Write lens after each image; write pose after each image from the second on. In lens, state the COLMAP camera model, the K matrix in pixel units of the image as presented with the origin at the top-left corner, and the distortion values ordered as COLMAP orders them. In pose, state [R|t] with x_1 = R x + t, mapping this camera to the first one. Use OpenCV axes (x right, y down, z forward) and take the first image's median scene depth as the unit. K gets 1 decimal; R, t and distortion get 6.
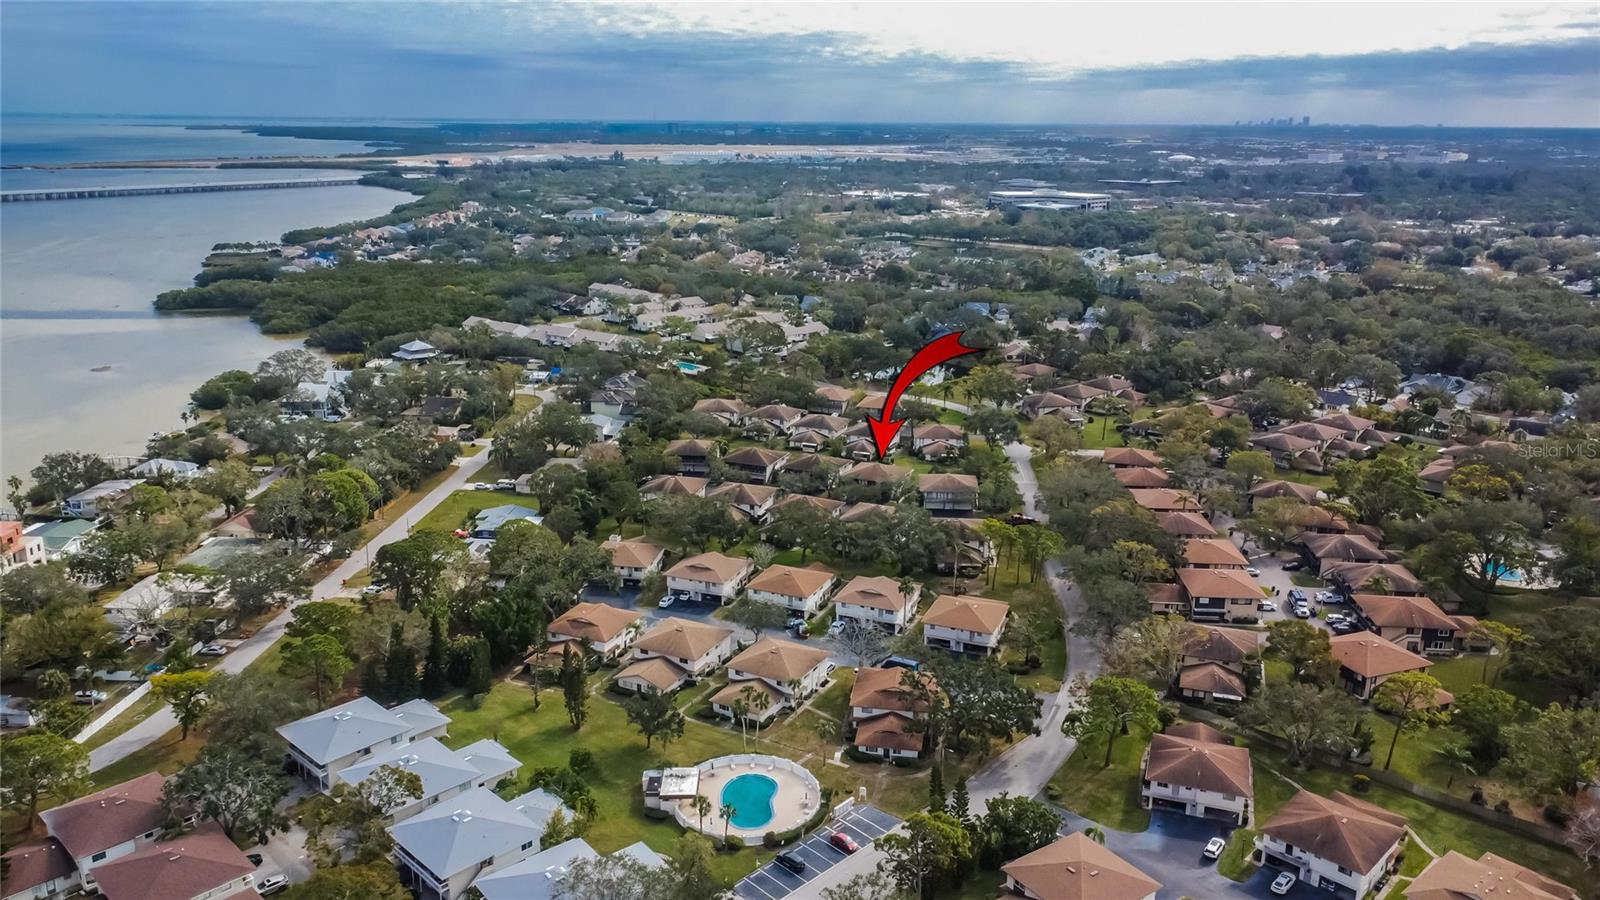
lens RADIAL K [[1464.9, 0, 800.0], [0, 1464.9, 450.0], [0, 0, 1]] dist [0.023558, -0.001330]
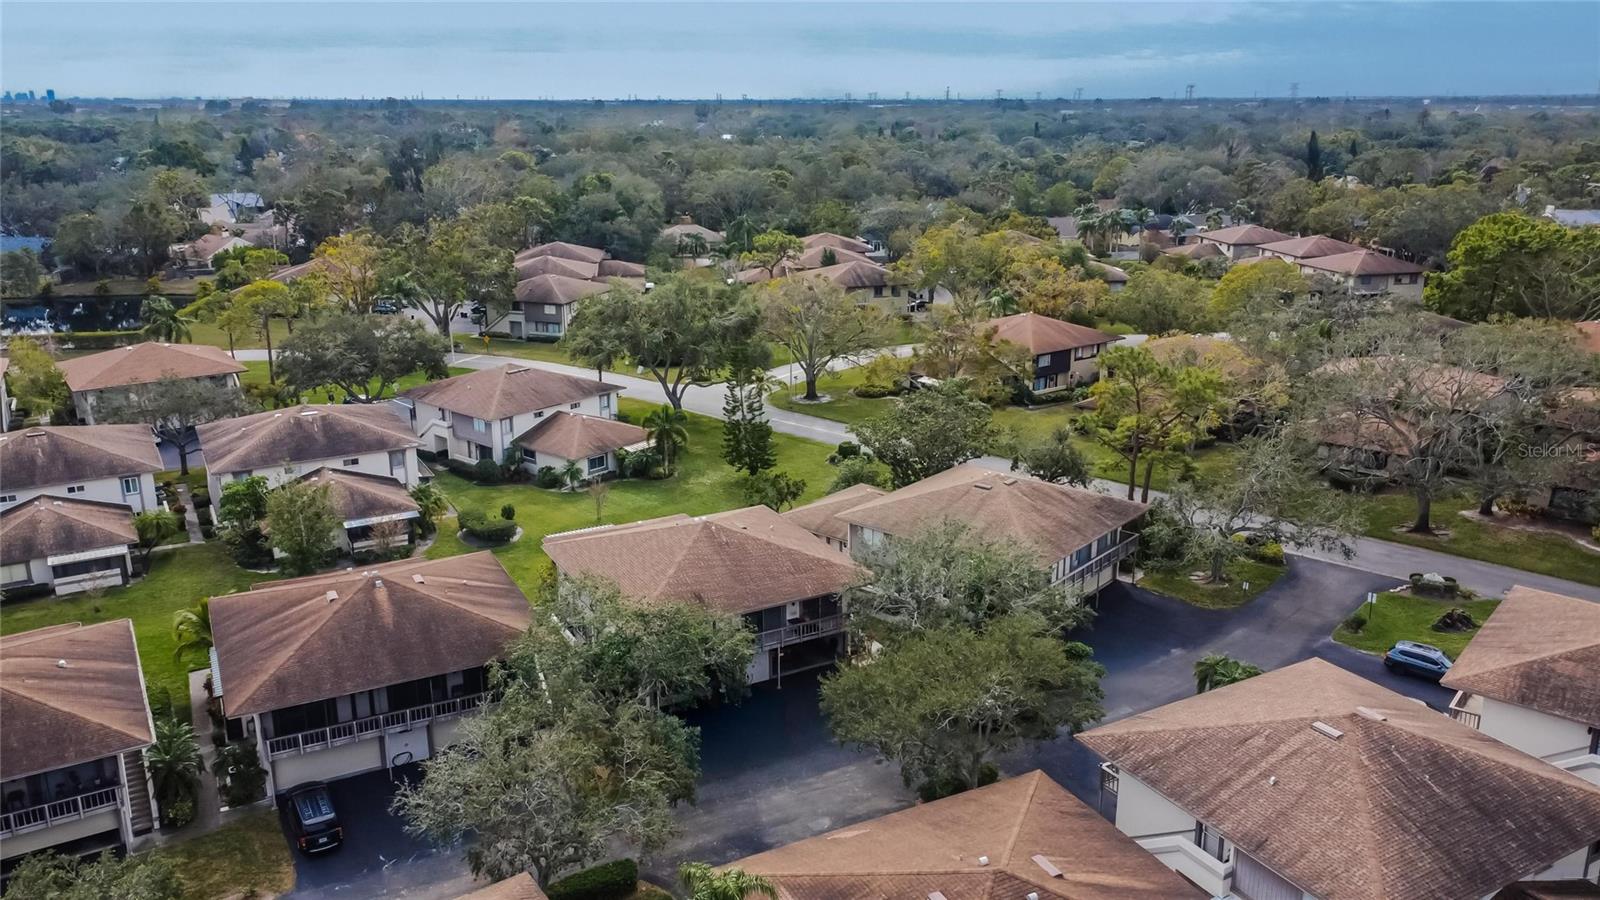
lens RADIAL K [[1236.2, 0, 800.0], [0, 1236.2, 450.0], [0, 0, 1]] dist [0.020440, -0.009711]
pose [[0.598067, -0.232863, 0.766871, -0.063584], [0.221209, 0.967651, 0.121315, -0.016991], [-0.770313, 0.097085, 0.630232, 0.743244]]
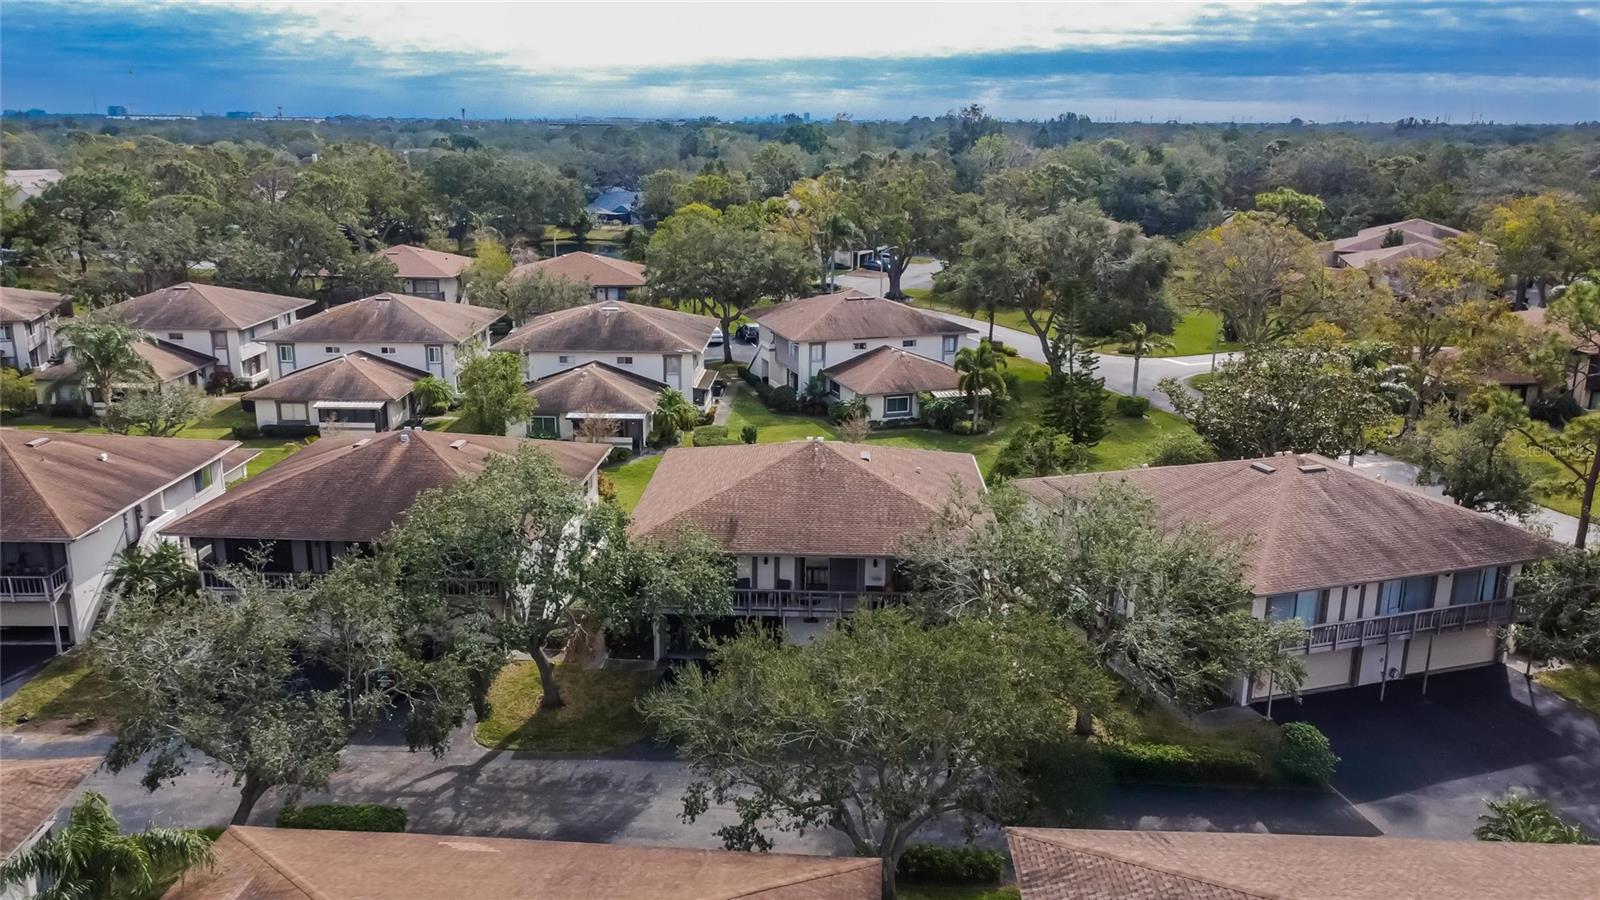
lens RADIAL K [[1228.9, 0, 792.2], [0, 1228.9, 445.4], [0, 0, 1]] dist [0.016604, 0.008652]
pose [[0.929816, -0.097330, 0.354922, 0.001938], [0.100577, 0.994885, 0.009339, 0.006692], [-0.354016, 0.027013, 0.934849, 0.742483]]
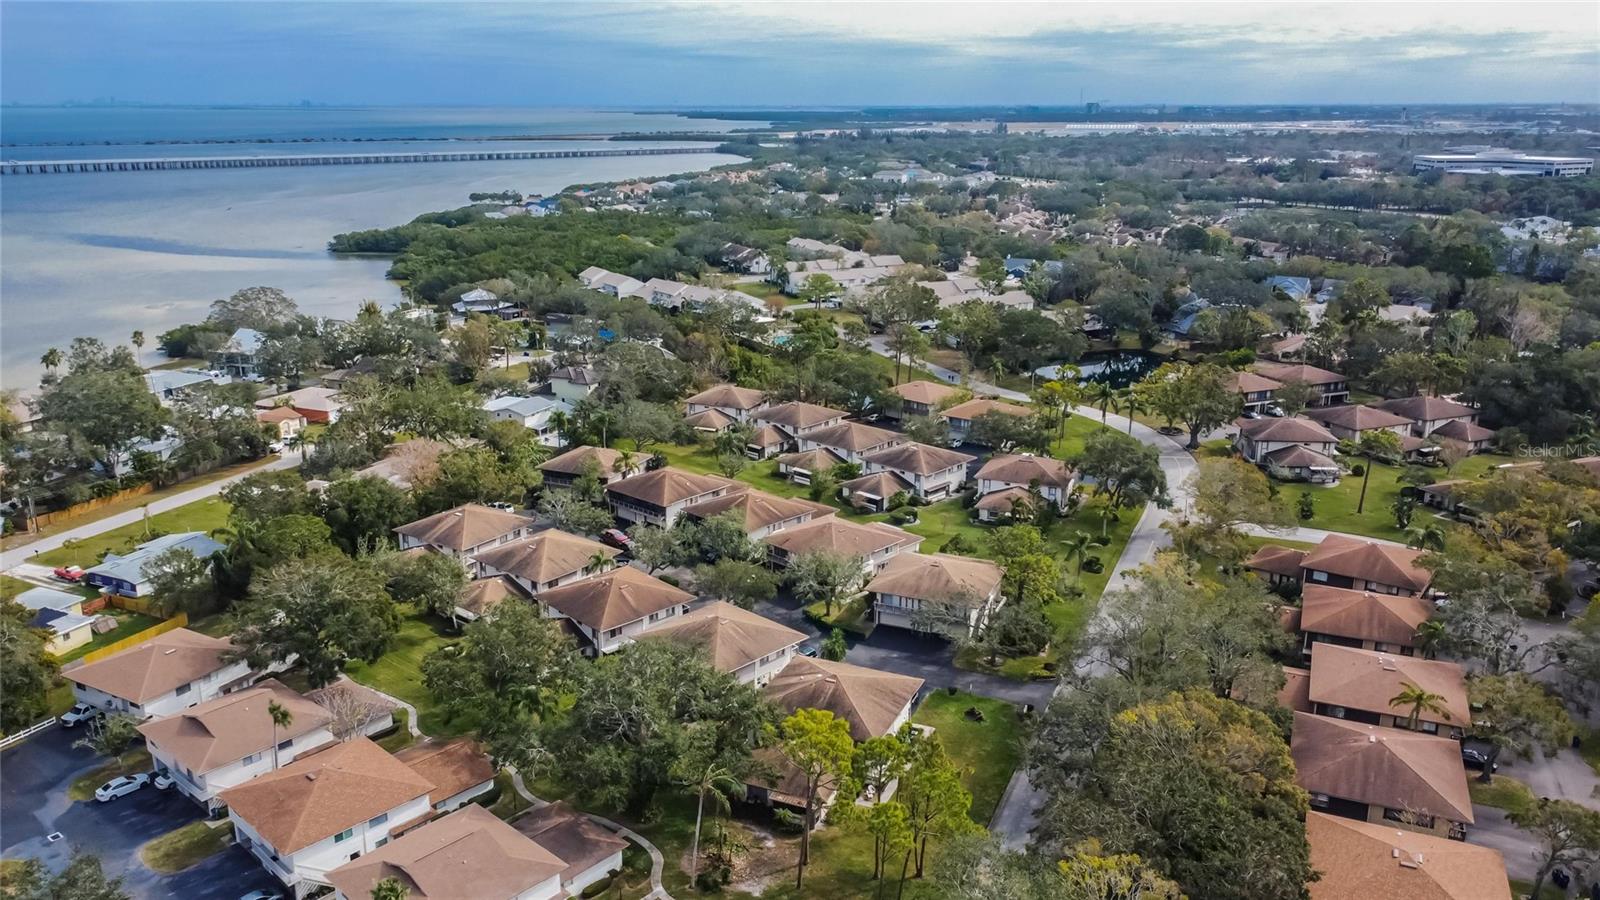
lens RADIAL K [[1315.6, 0, 773.3], [0, 1315.6, 451.4], [0, 0, 1]] dist [-0.005206, 0.045842]
pose [[0.927252, 0.085485, -0.364550, 0.174935], [-0.080339, 0.996337, 0.029289, -0.024653], [0.365718, 0.002129, 0.930723, 0.465831]]
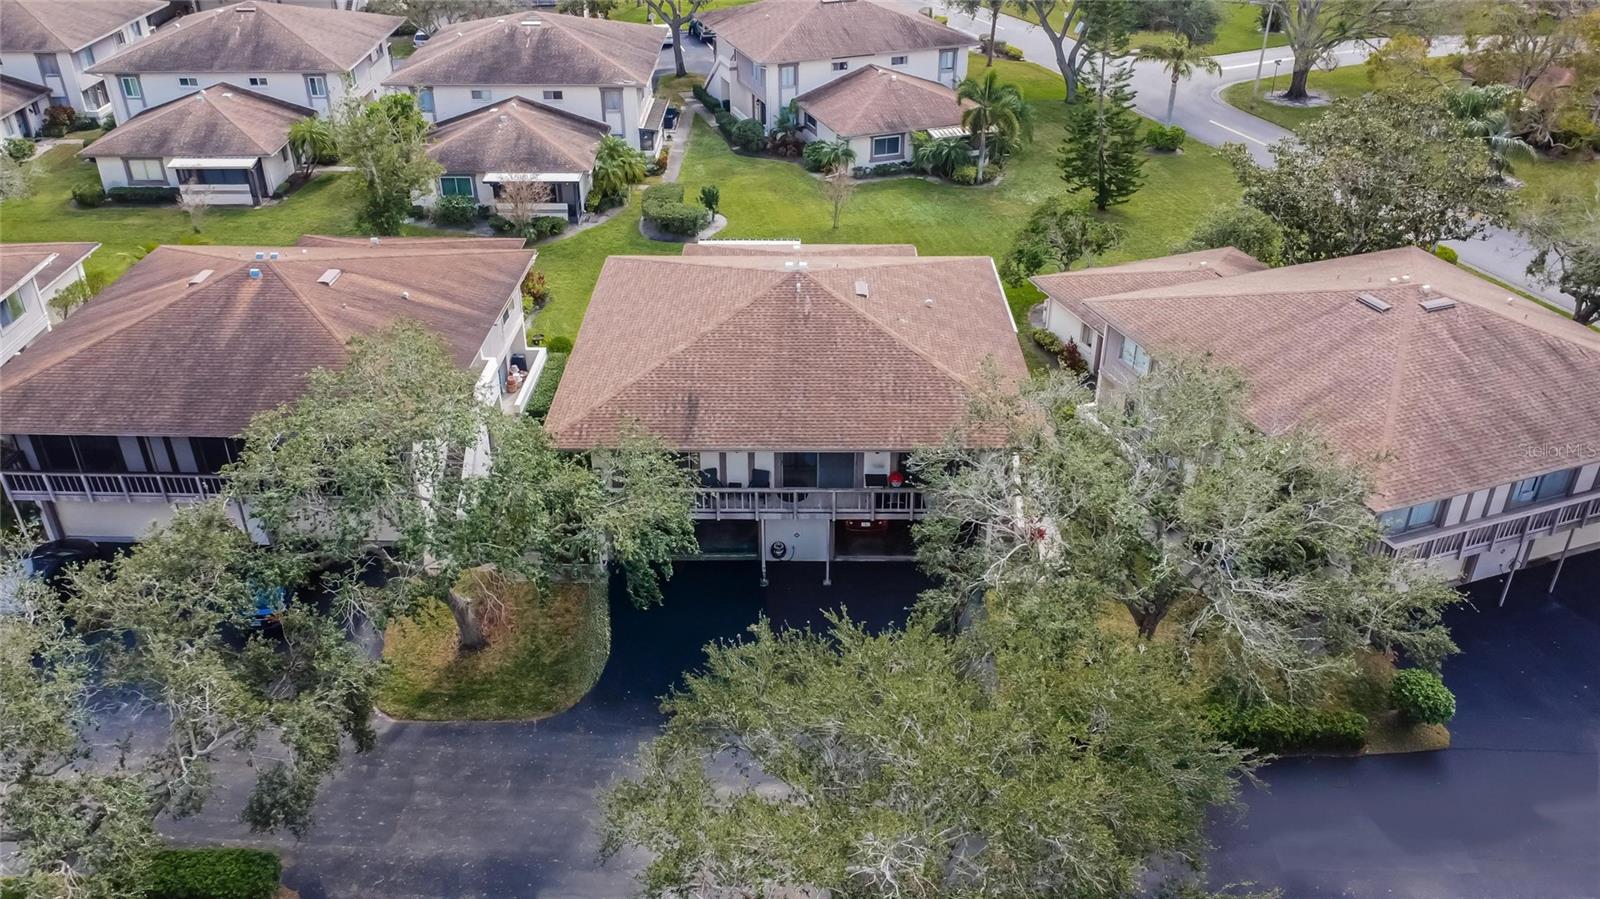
lens RADIAL K [[1236.2, 0, 800.0], [0, 1236.2, 449.5], [0, 0, 1]] dist [0.020440, -0.009711]
pose [[0.915099, -0.213985, 0.341766, 0.012018], [0.114385, 0.950513, 0.288860, -0.006004], [-0.386665, -0.225243, 0.894291, 0.766939]]
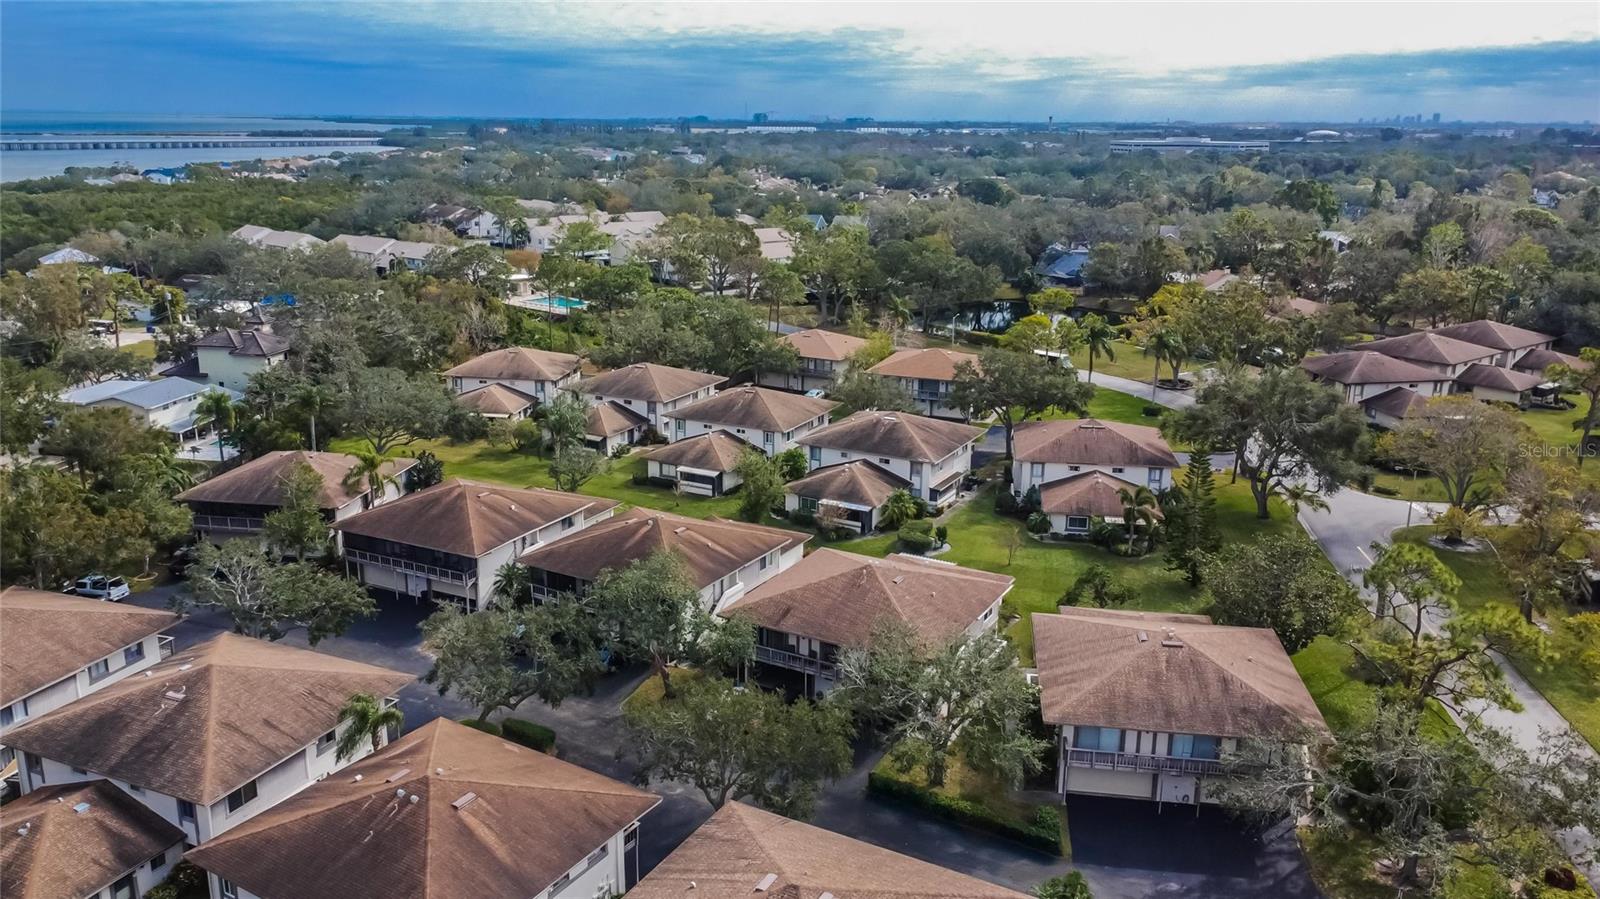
lens RADIAL K [[1236.2, 0, 800.0], [0, 1236.2, 449.5], [0, 0, 1]] dist [0.020440, -0.009711]
pose [[0.995835, 0.022279, -0.088412, 0.050765], [-0.022325, 0.999751, 0.000468, -0.009023], [0.088400, 0.001508, 0.996084, 0.669439]]
